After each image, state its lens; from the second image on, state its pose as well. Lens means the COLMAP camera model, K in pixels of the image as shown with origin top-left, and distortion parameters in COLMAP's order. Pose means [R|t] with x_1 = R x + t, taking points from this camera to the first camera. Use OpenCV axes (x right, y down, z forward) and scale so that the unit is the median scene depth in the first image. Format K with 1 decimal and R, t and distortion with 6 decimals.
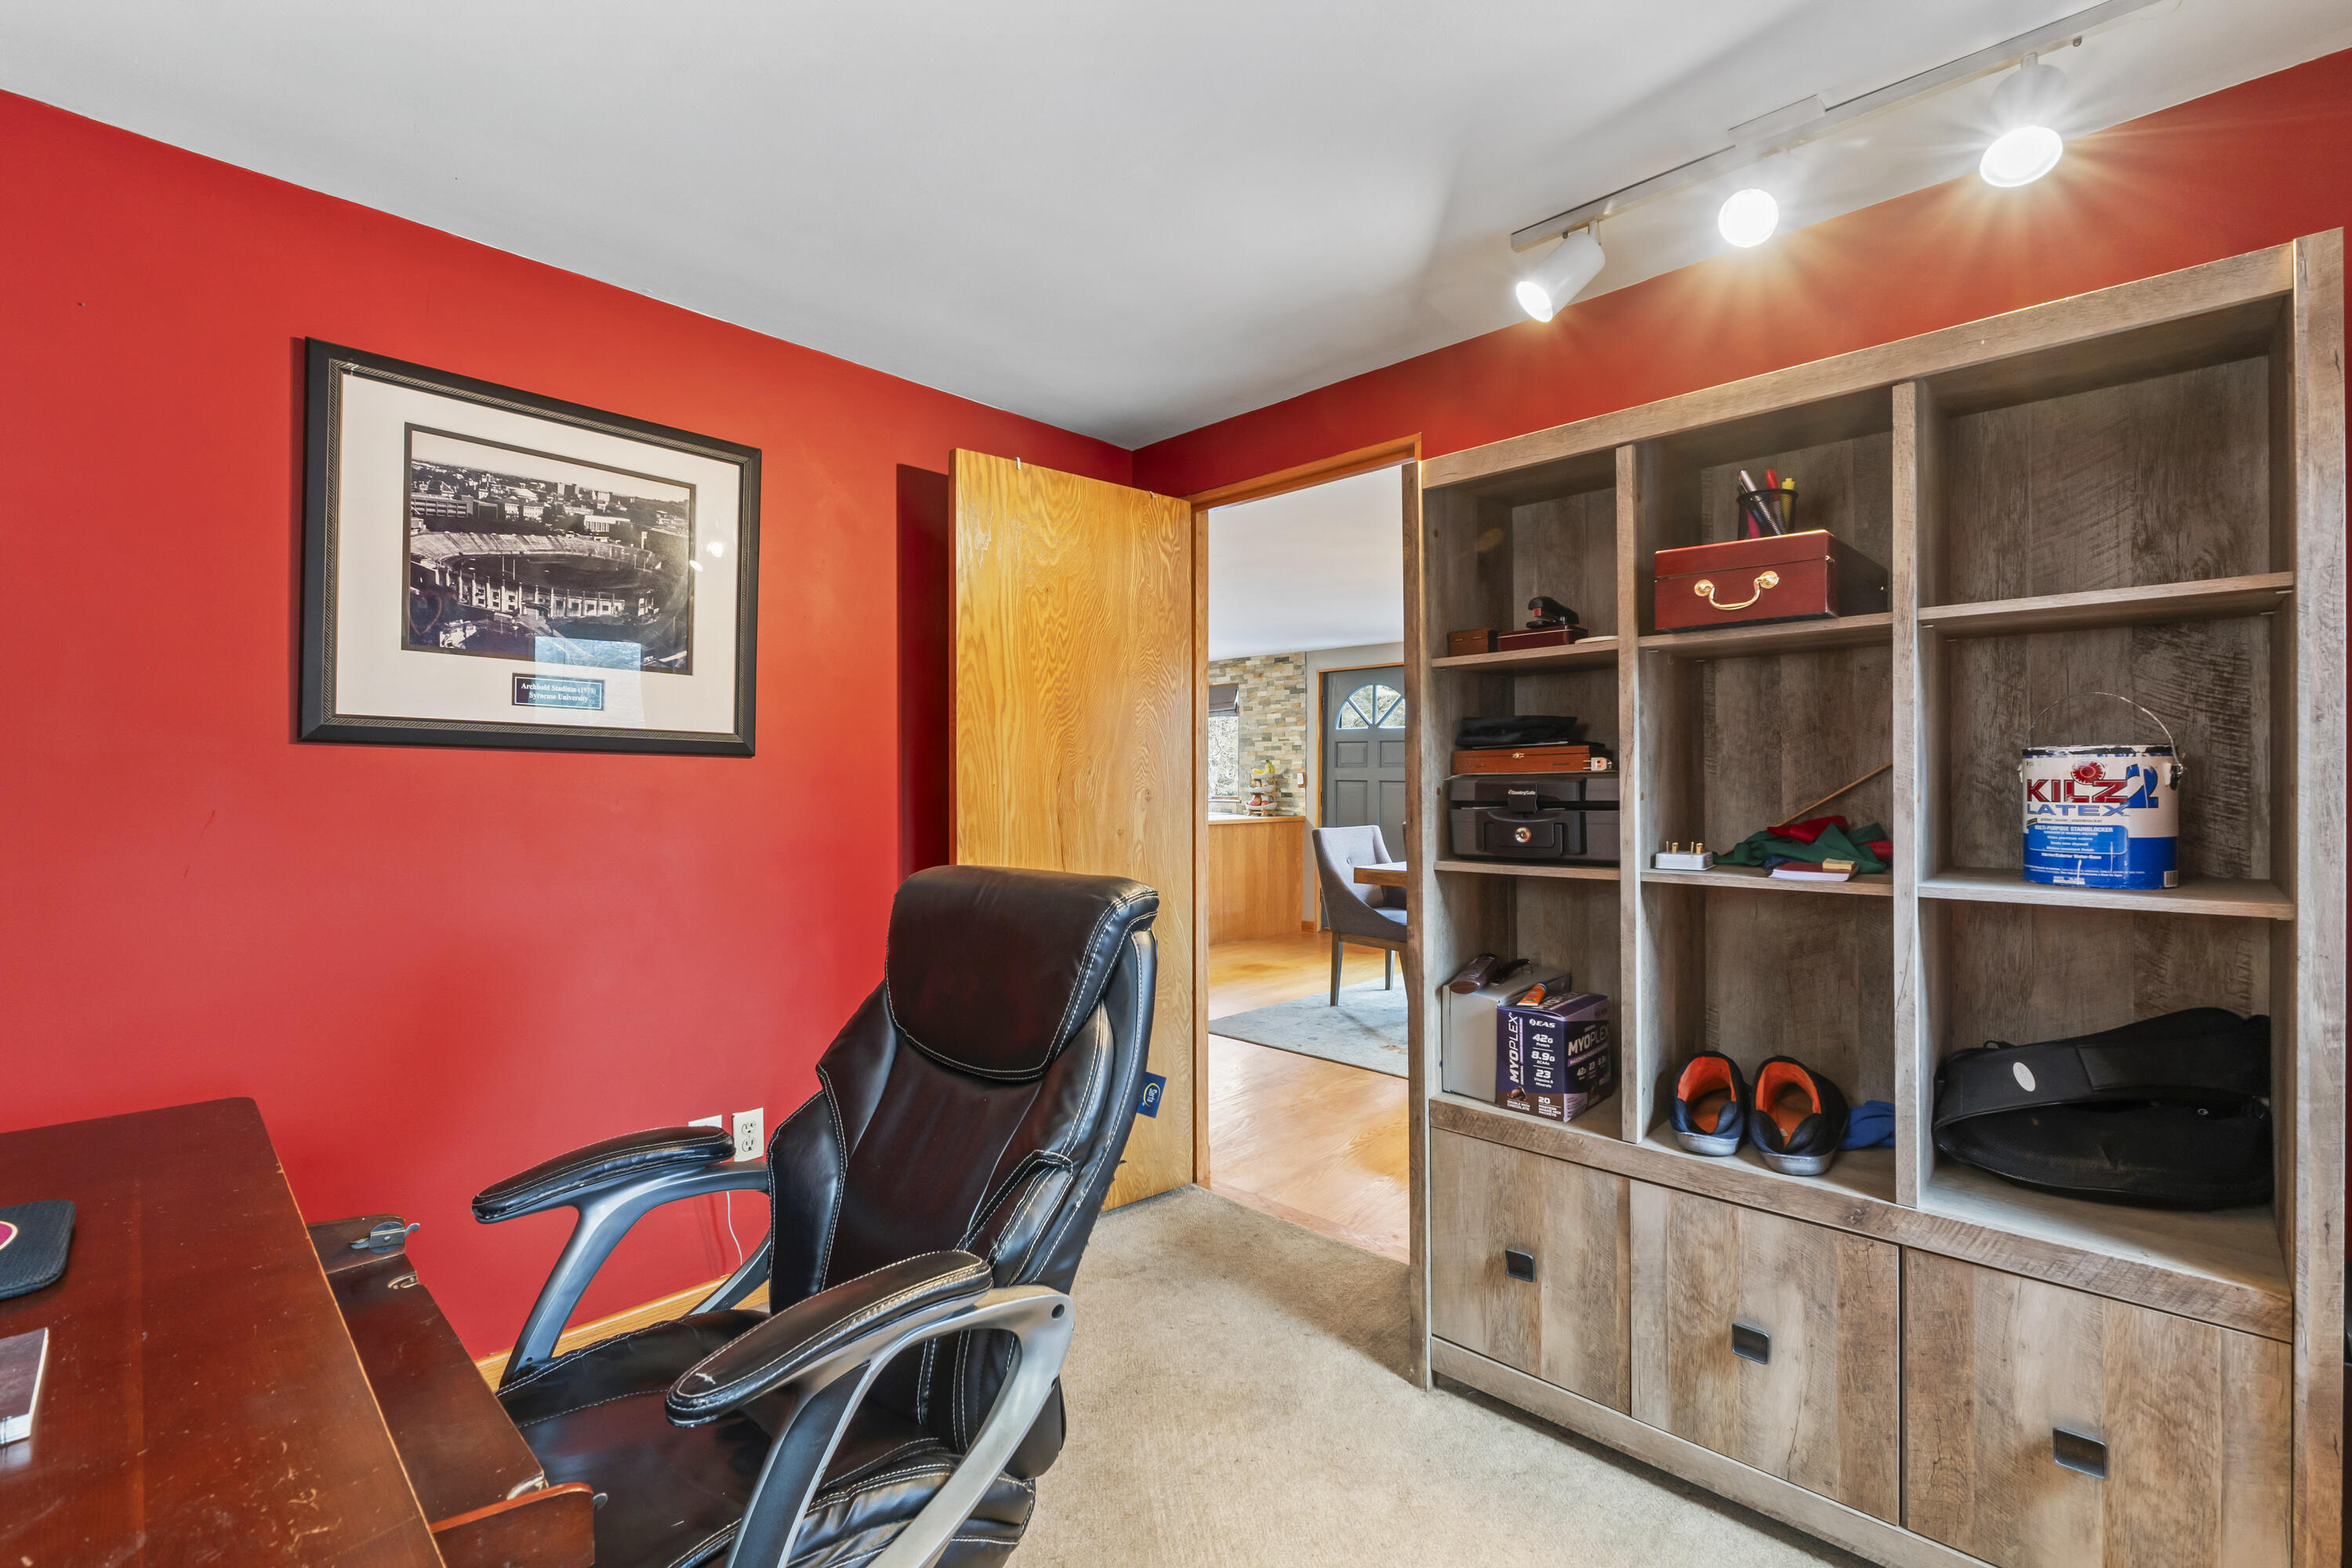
lens RADIAL K [[1032.0, 0, 1175.9], [0, 1032.0, 780.9], [0, 0, 1]] dist [-0.005449, -0.000288]
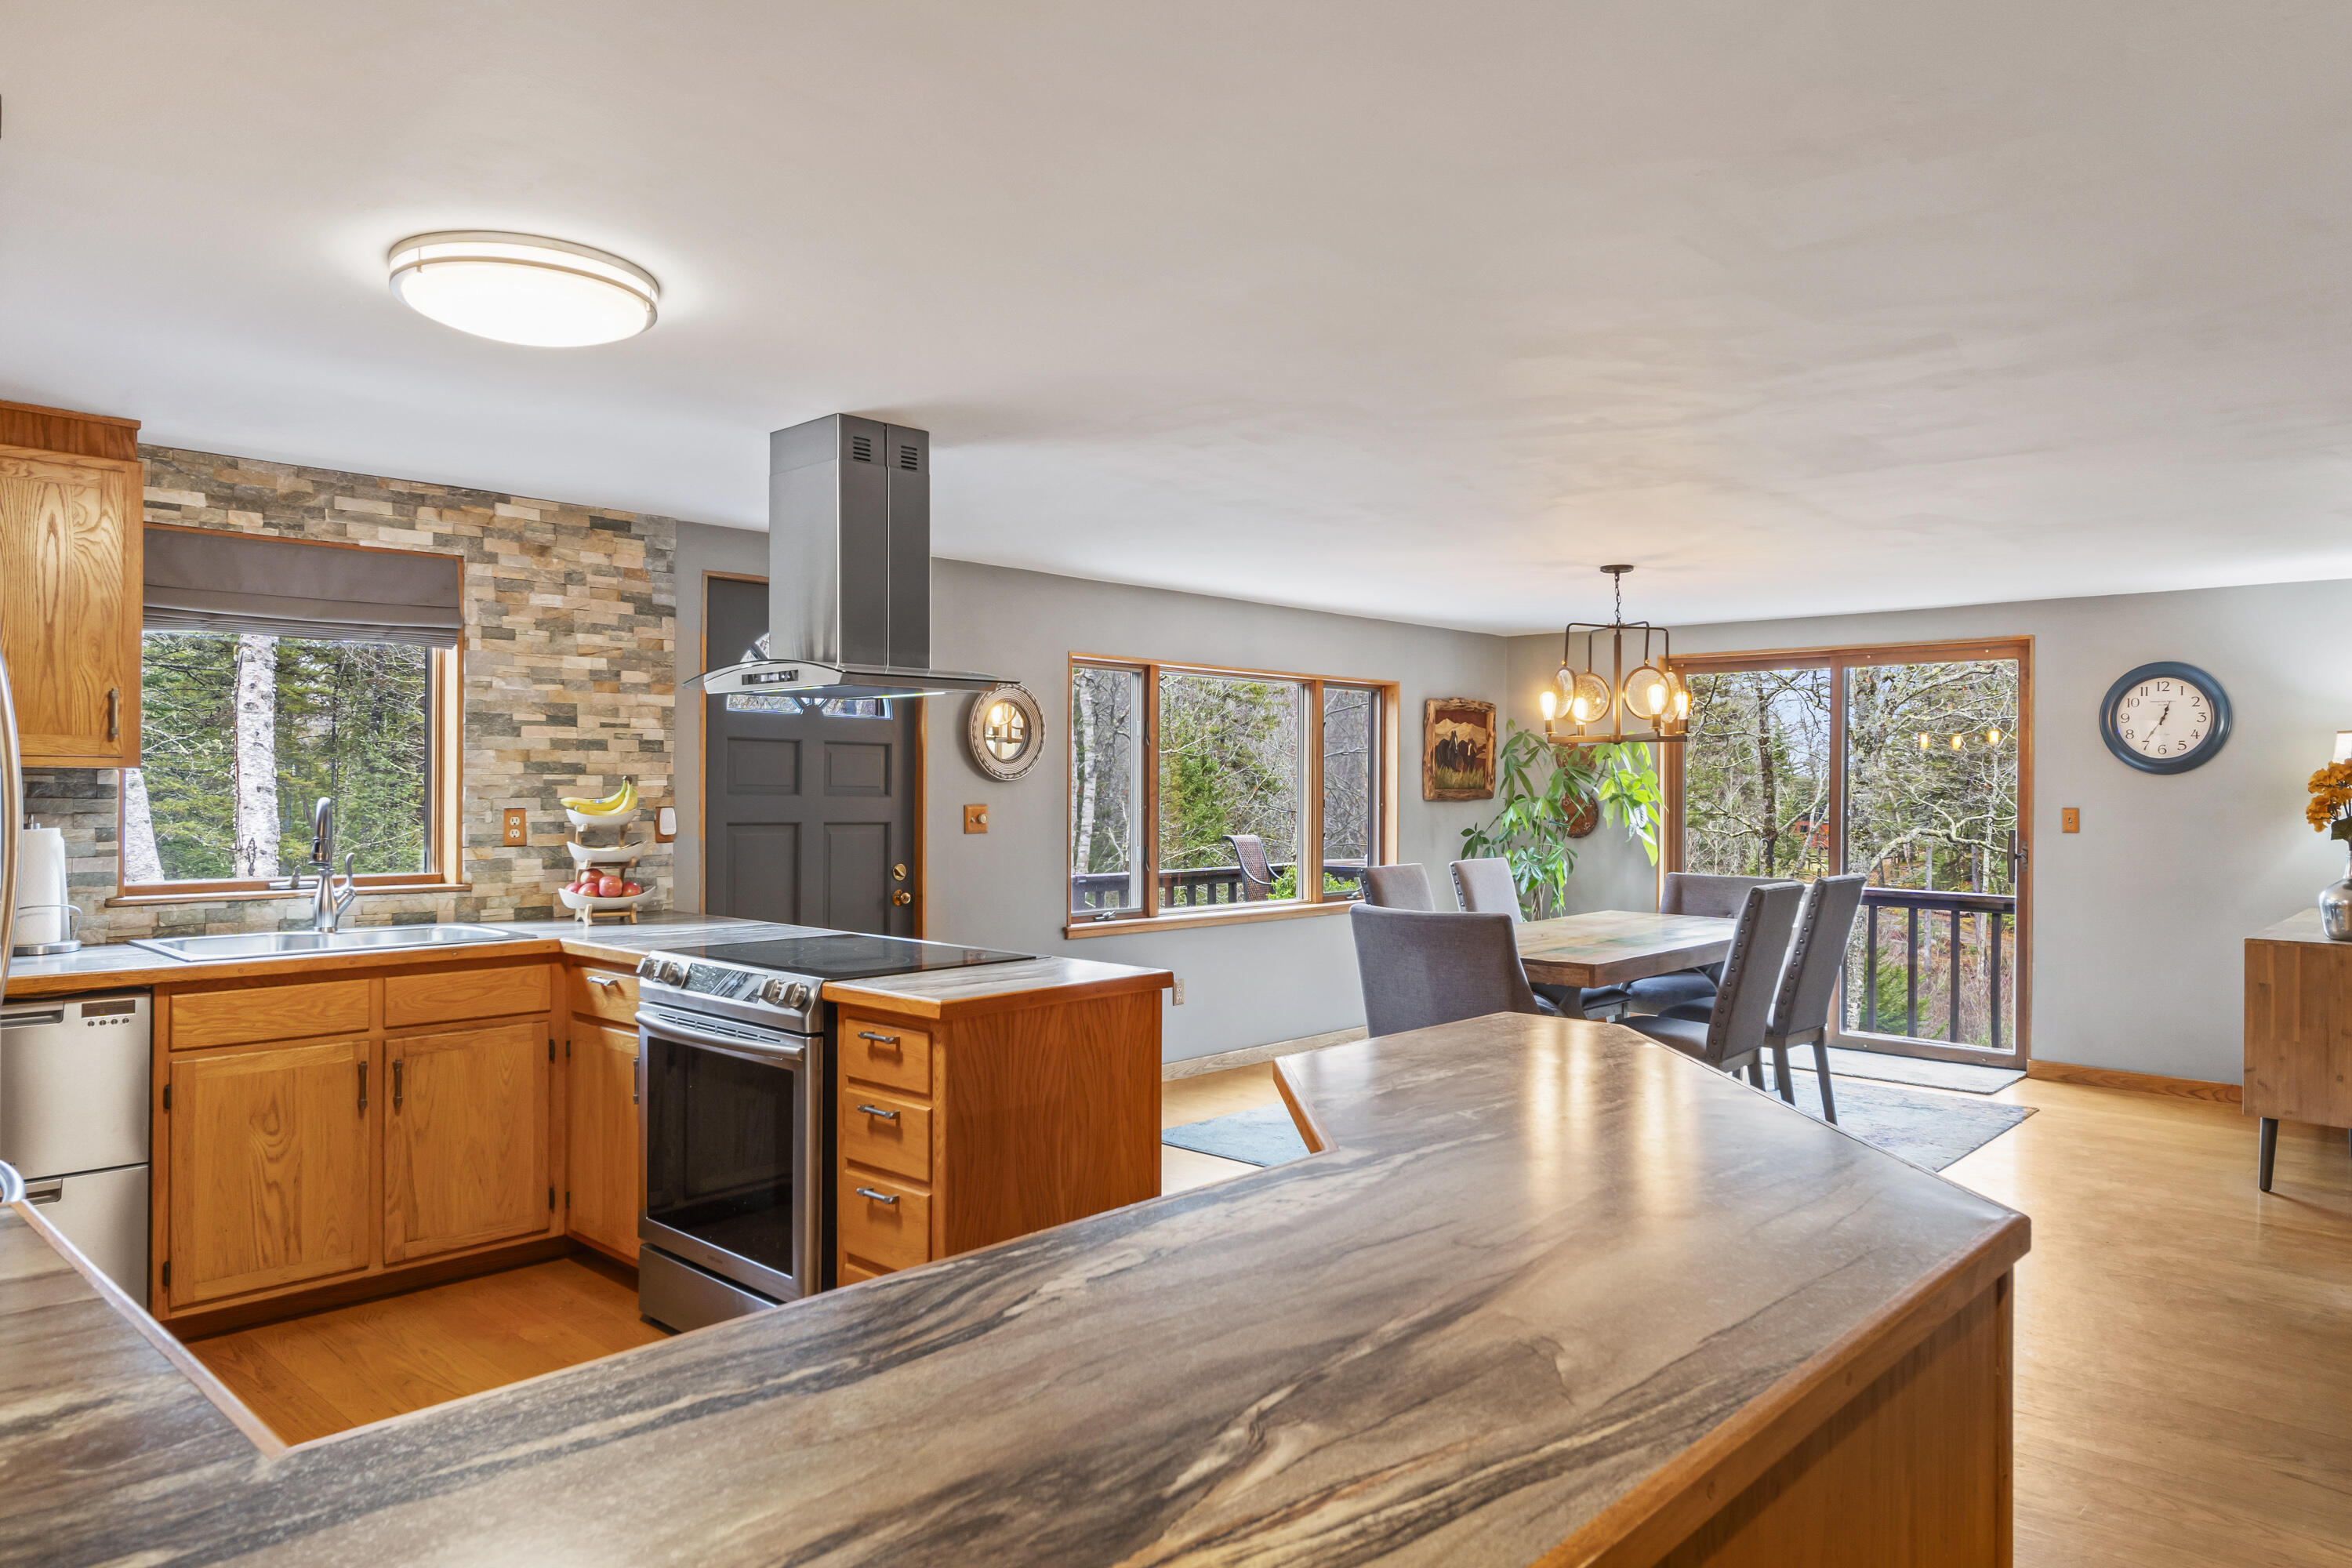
lens RADIAL K [[1513.9, 0, 1179.3], [0, 1513.9, 779.8], [0, 0, 1]] dist [-0.000957, -0.000675]
pose [[-0.024084, -0.001454, 0.999709, -0.497824], [-0.010098, 0.999948, 0.001211, -0.021736], [-0.999659, -0.010066, -0.024097, 0.804045]]
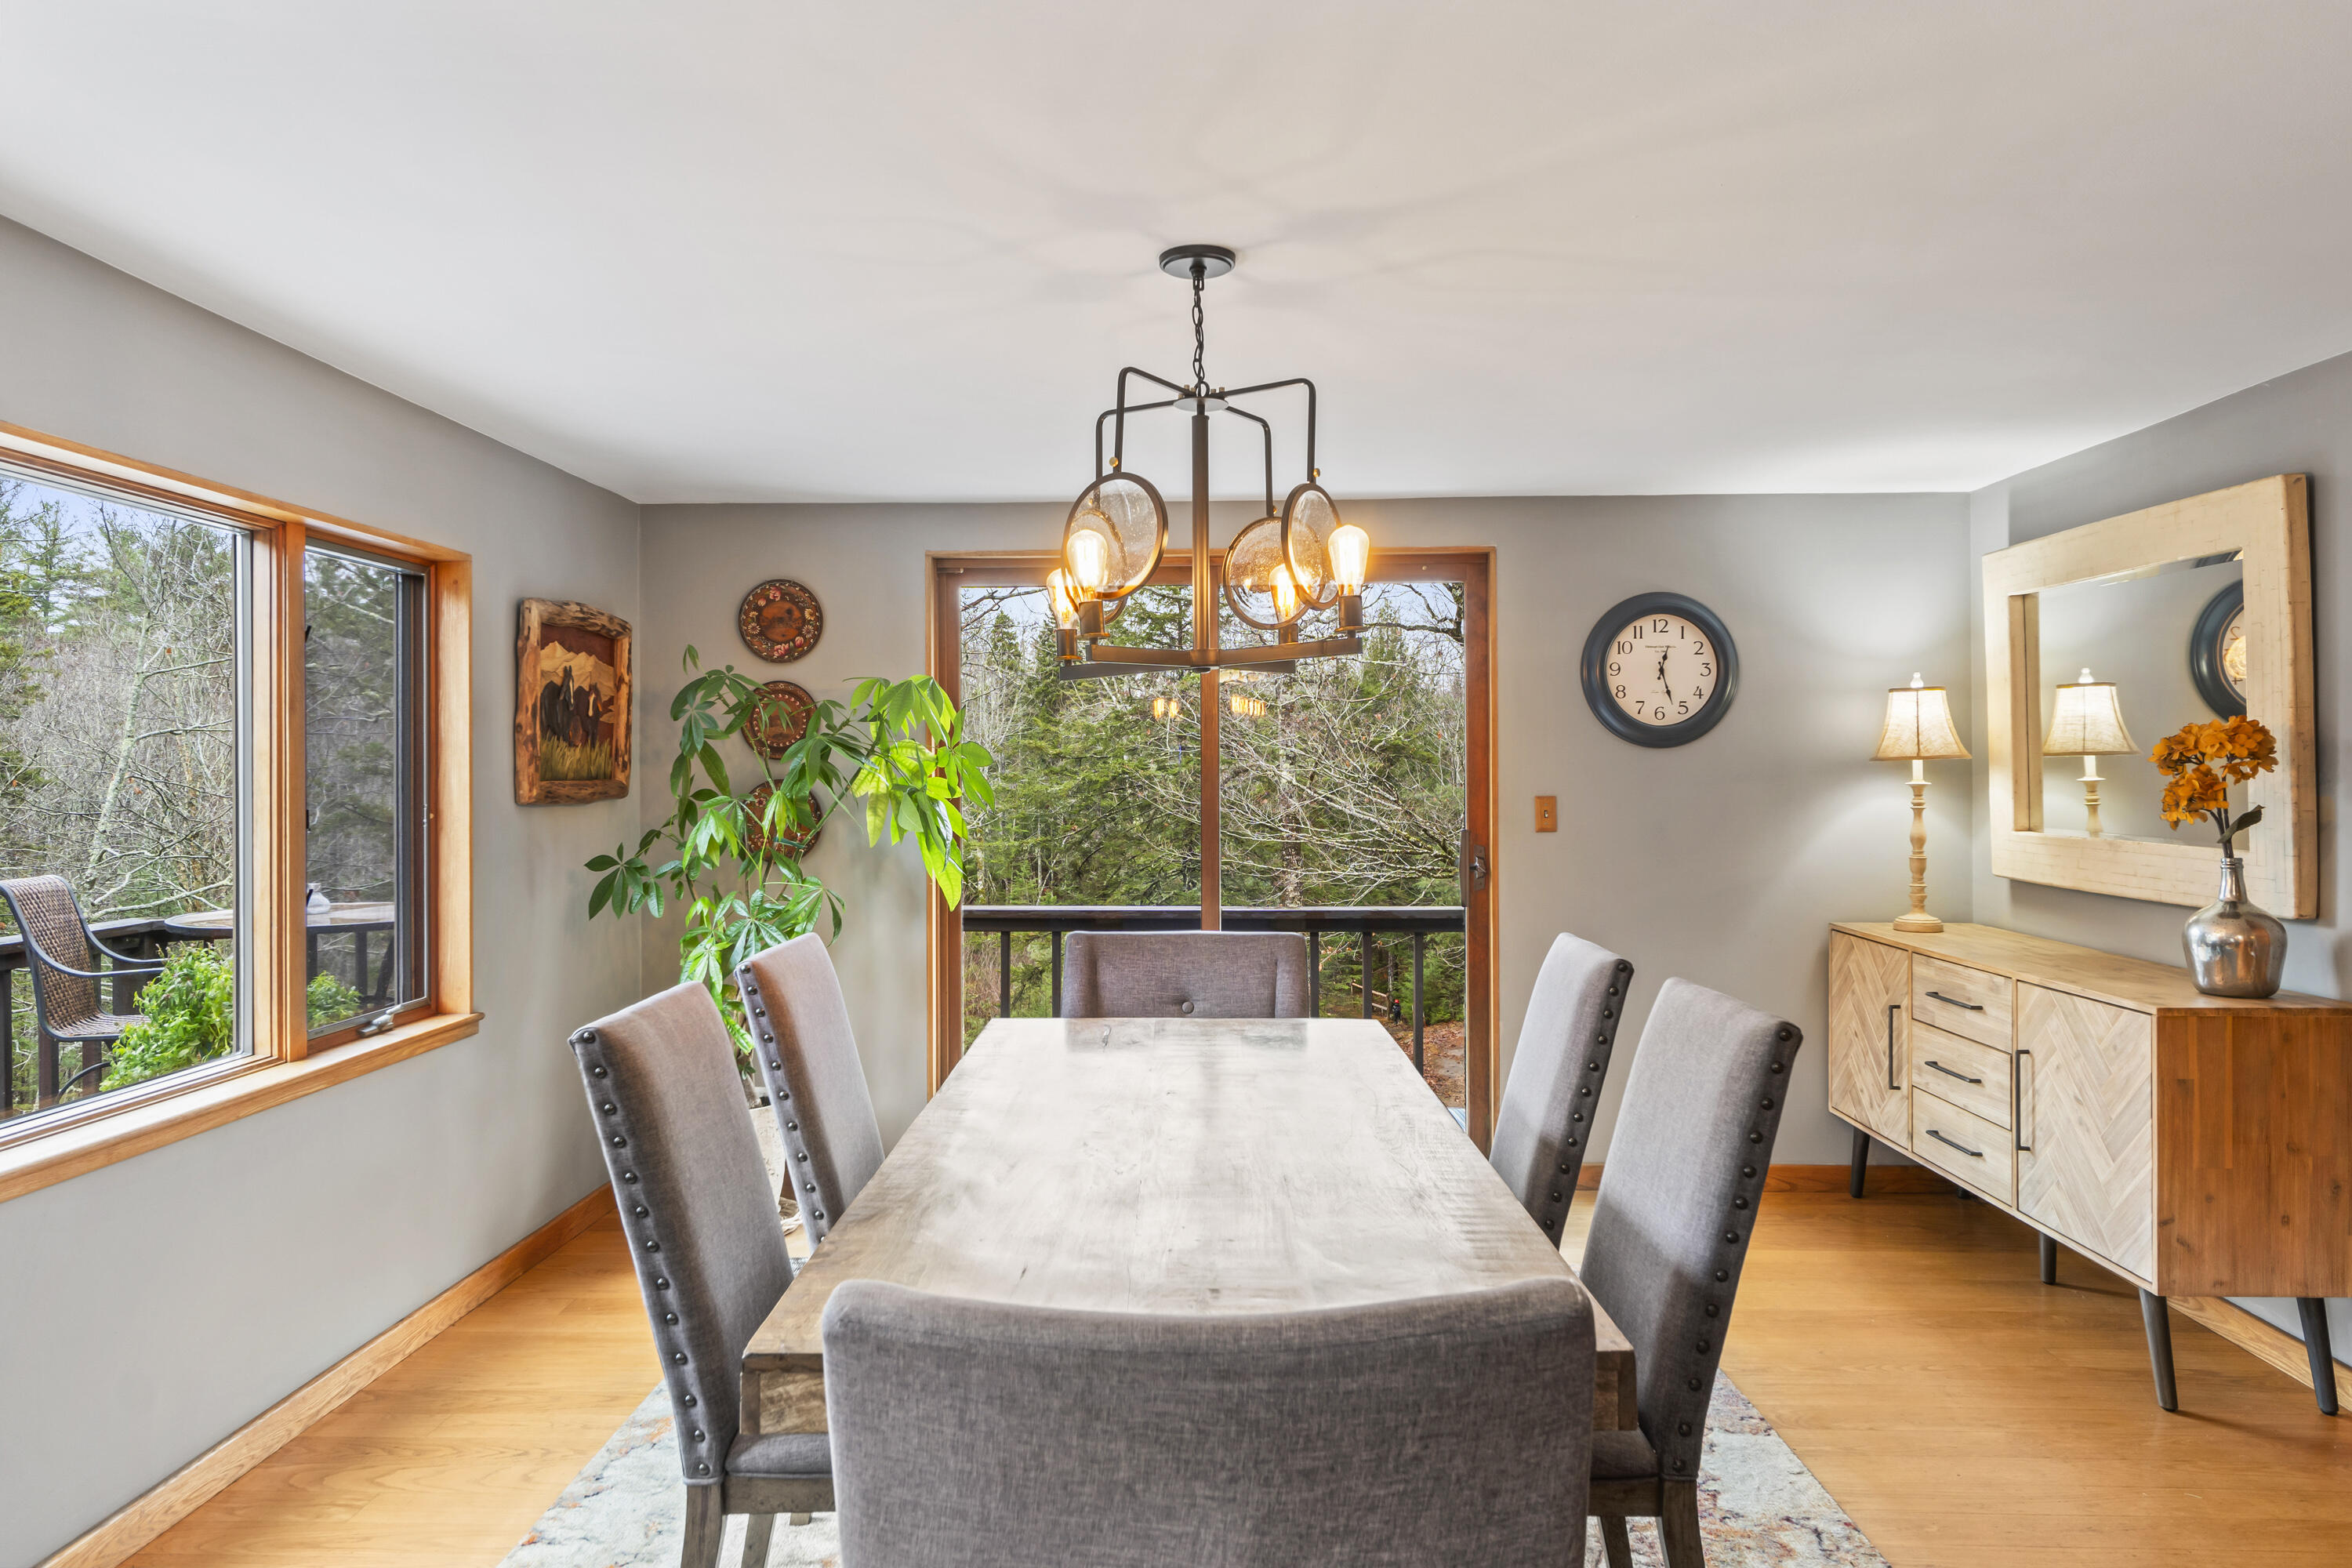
lens RADIAL K [[1478.7, 0, 1164.1], [0, 1478.7, 767.7], [0, 0, 1]] dist [0.001392, 0.000177]
pose [[-0.675772, 0.000971, 0.737110, 0.008865], [-0.001600, 0.999995, -0.002784, -0.019359], [-0.737109, -0.003060, -0.675767, 0.787294]]
